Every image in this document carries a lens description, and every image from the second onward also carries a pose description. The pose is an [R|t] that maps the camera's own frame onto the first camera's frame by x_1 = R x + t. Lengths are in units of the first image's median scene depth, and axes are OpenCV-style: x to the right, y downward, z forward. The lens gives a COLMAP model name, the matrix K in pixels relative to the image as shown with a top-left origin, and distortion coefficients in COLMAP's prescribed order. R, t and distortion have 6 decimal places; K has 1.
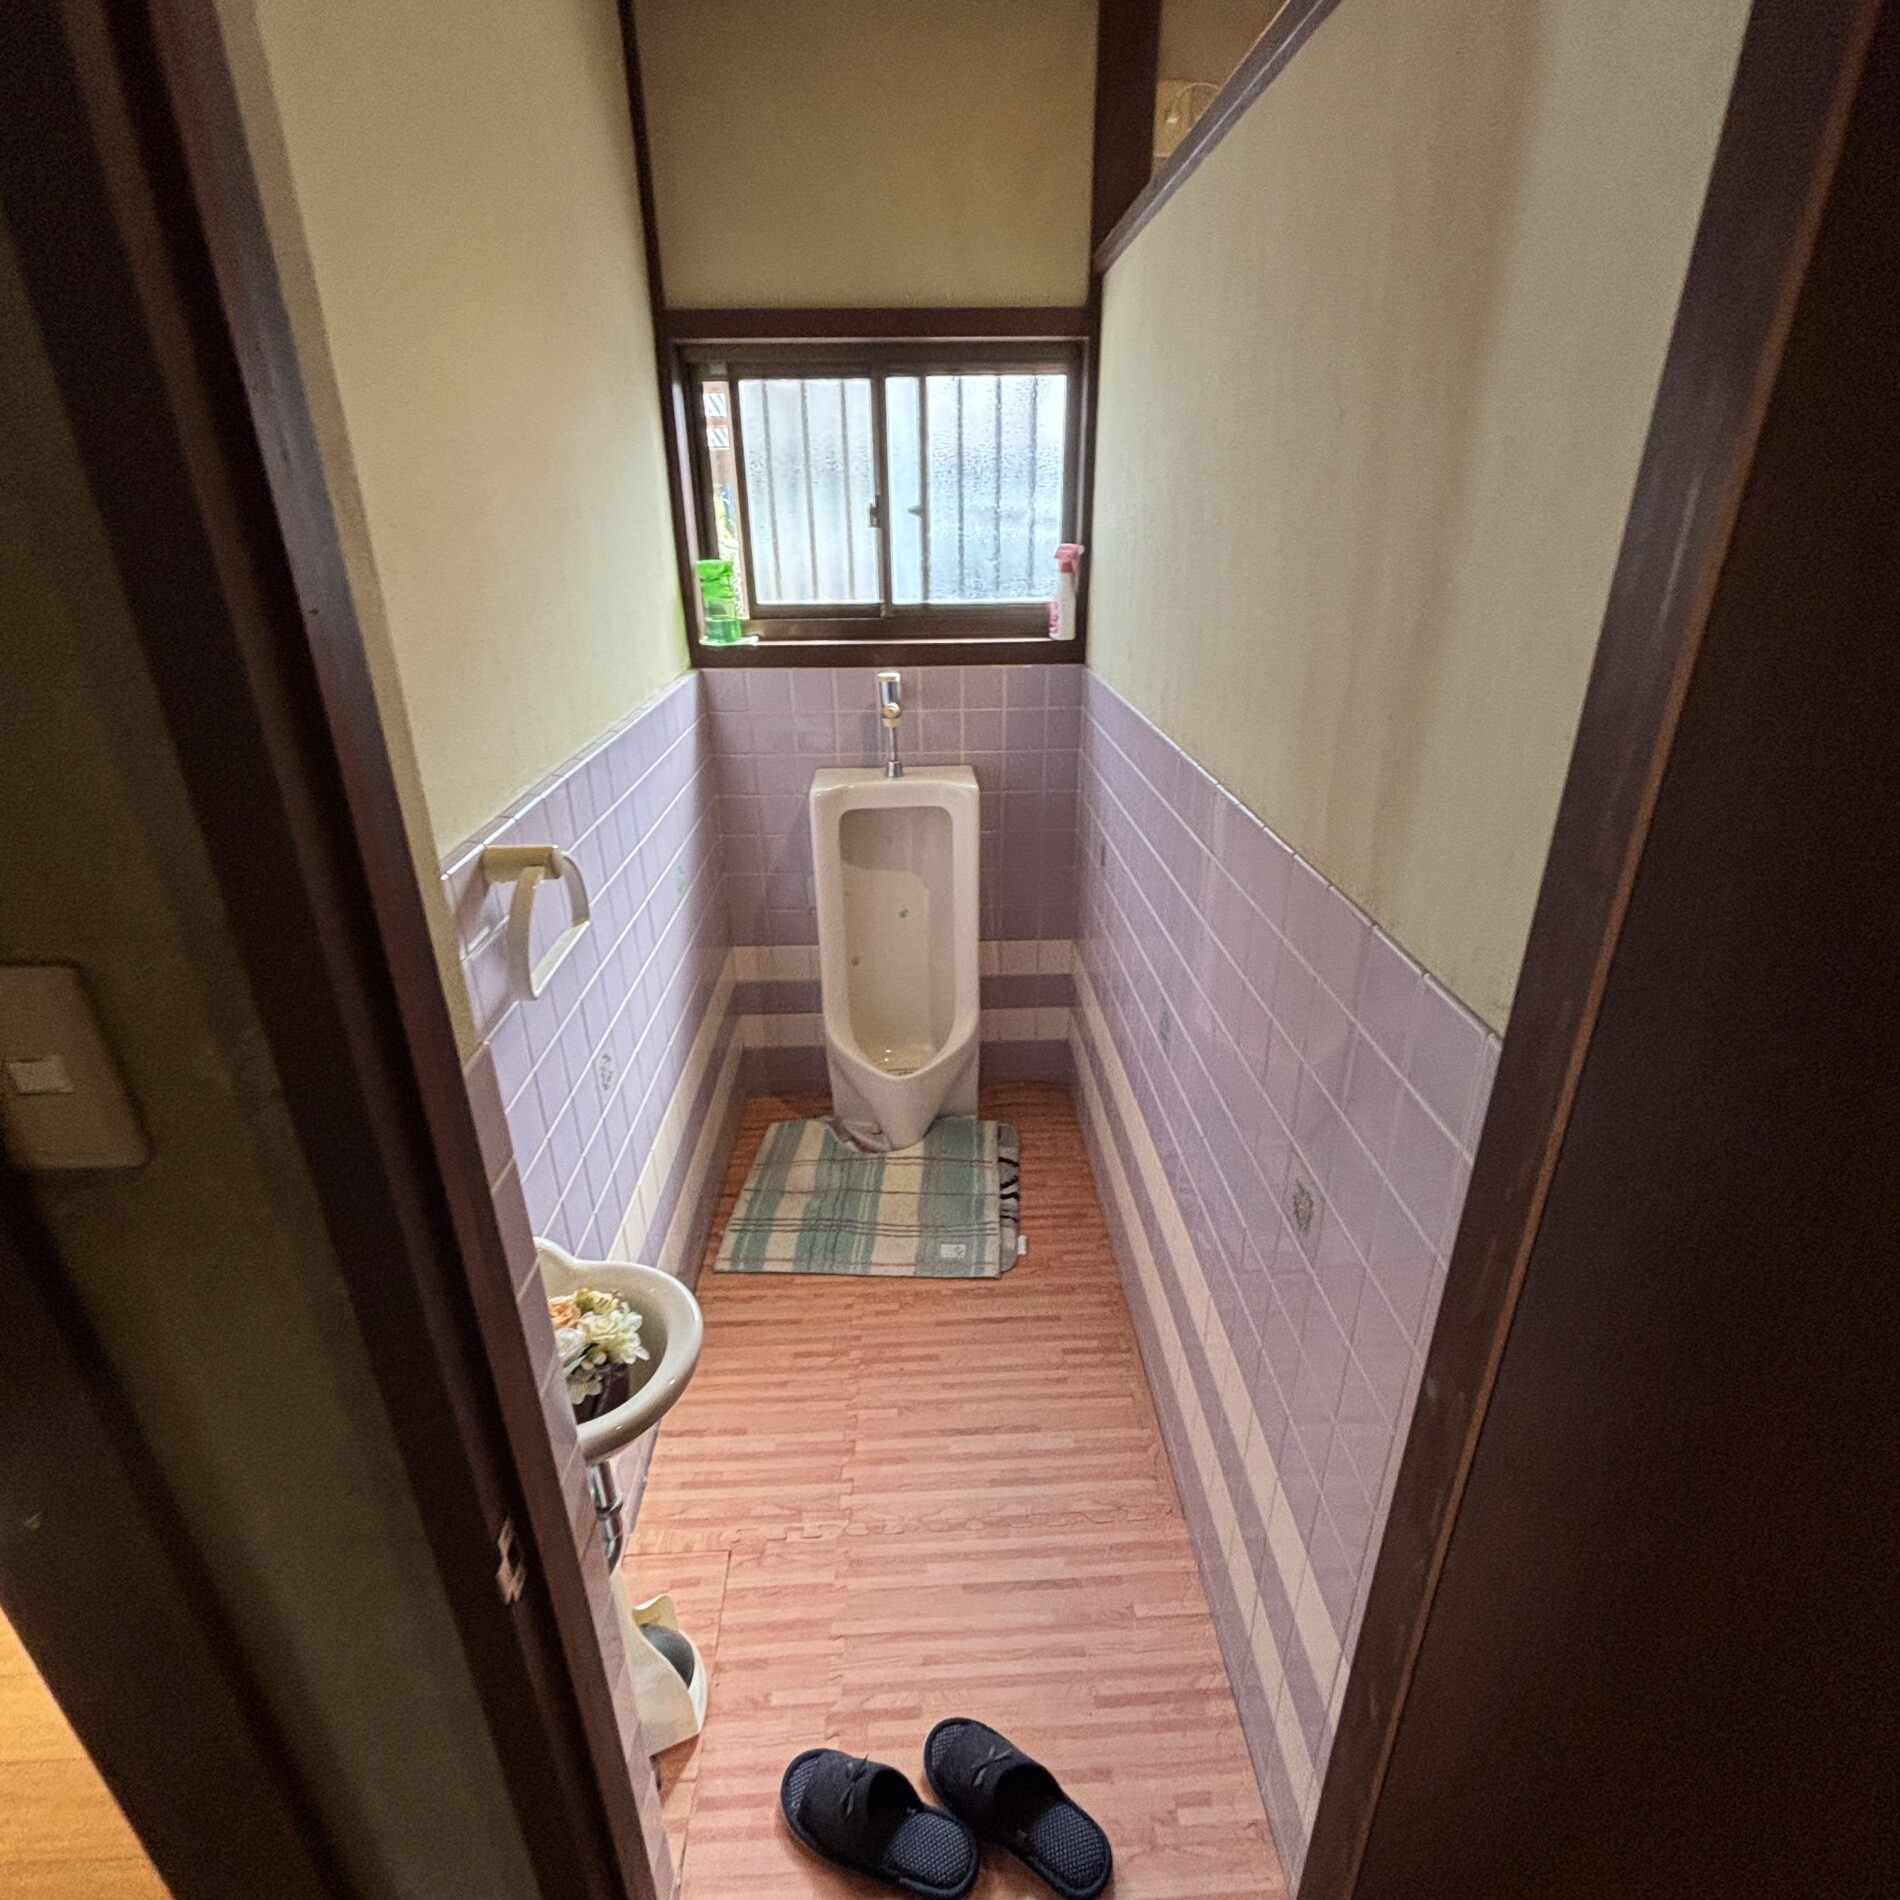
lens RADIAL K [[1015.9, 0, 954.6], [0, 1015.9, 947.4], [0, 0, 1]] dist [0.000445, 0.001473]
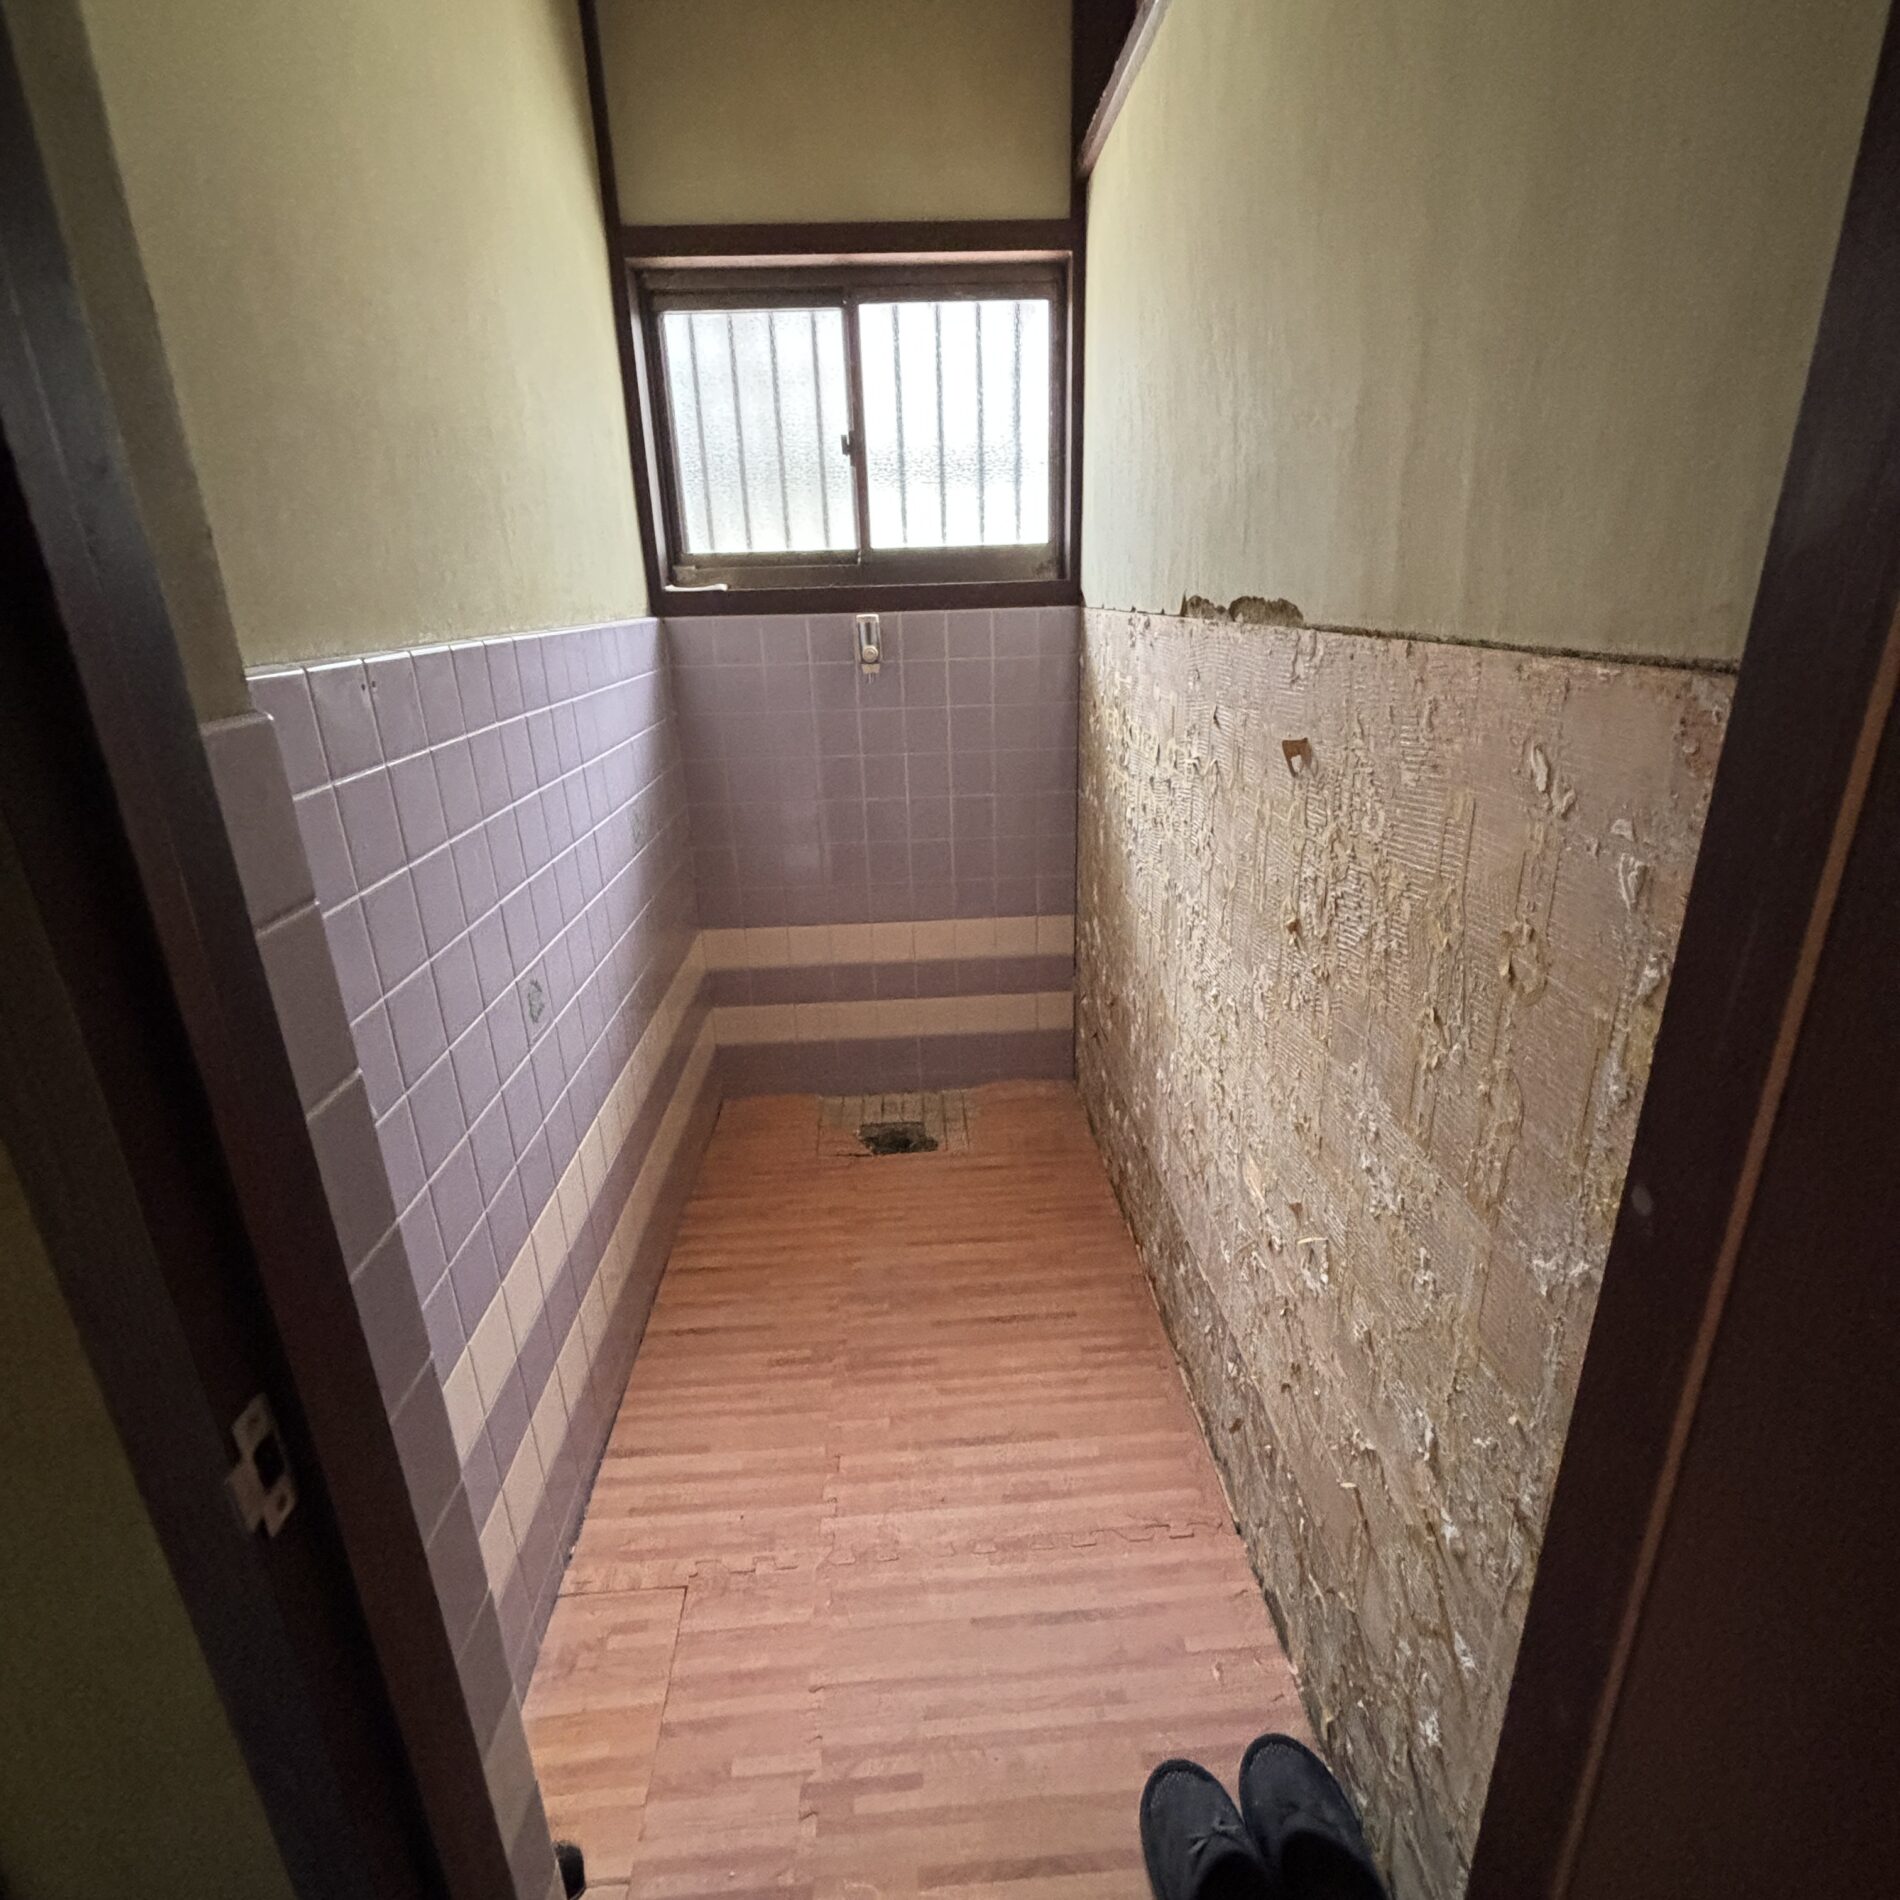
lens RADIAL K [[1015.9, 0, 957.7], [0, 1015.9, 949.8], [0, 0, 1]] dist [0.000445, 0.001473]
pose [[0.999676, -0.023066, 0.010739, 0.000382], [0.023775, 0.997165, -0.071388, 0.121682], [-0.009062, 0.071621, 0.997391, 0.121676]]
